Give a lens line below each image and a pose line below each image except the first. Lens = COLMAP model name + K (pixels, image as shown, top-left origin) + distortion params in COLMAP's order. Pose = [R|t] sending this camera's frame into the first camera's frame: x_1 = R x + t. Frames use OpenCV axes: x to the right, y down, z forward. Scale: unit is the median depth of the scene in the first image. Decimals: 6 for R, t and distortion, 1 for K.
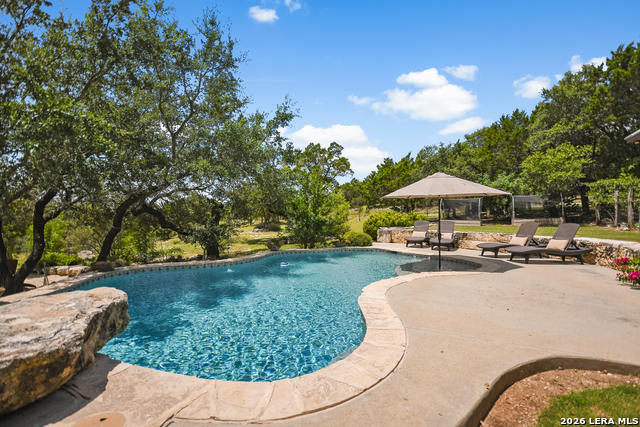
lens RADIAL K [[293.2, 0, 332.0], [0, 293.2, 216.3], [0, 0, 1]] dist [0.001465, -0.001159]
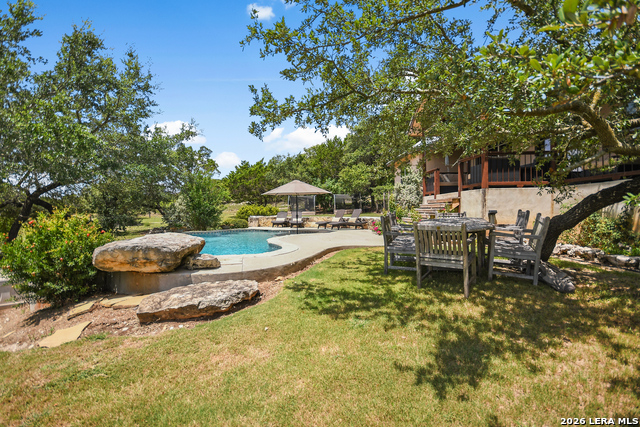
lens RADIAL K [[277.3, 0, 323.3], [0, 277.3, 216.3], [0, 0, 1]] dist [-0.003205, 0.000236]
pose [[0.874433, -0.019303, 0.484763, -0.159239], [0.012291, 0.999769, 0.017639, 0.020780], [-0.484991, -0.009465, 0.874468, -0.279940]]
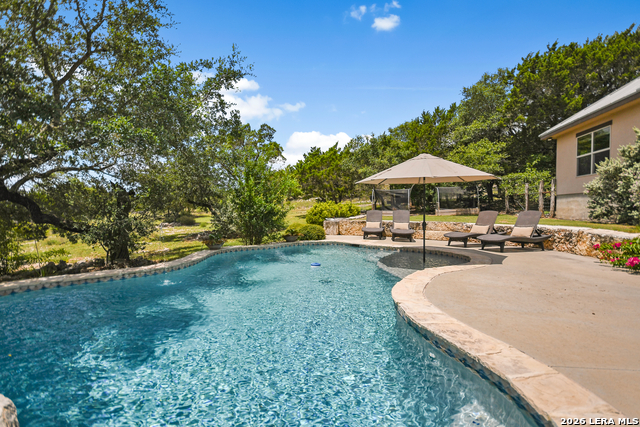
lens RADIAL K [[293.2, 0, 321.2], [0, 293.2, 213.0], [0, 0, 1]] dist [0.001465, -0.001159]
pose [[0.964755, -0.009267, 0.262985, -0.088385], [0.005625, 0.999878, 0.014598, 0.007357], [-0.263088, -0.012605, 0.964689, 0.125379]]
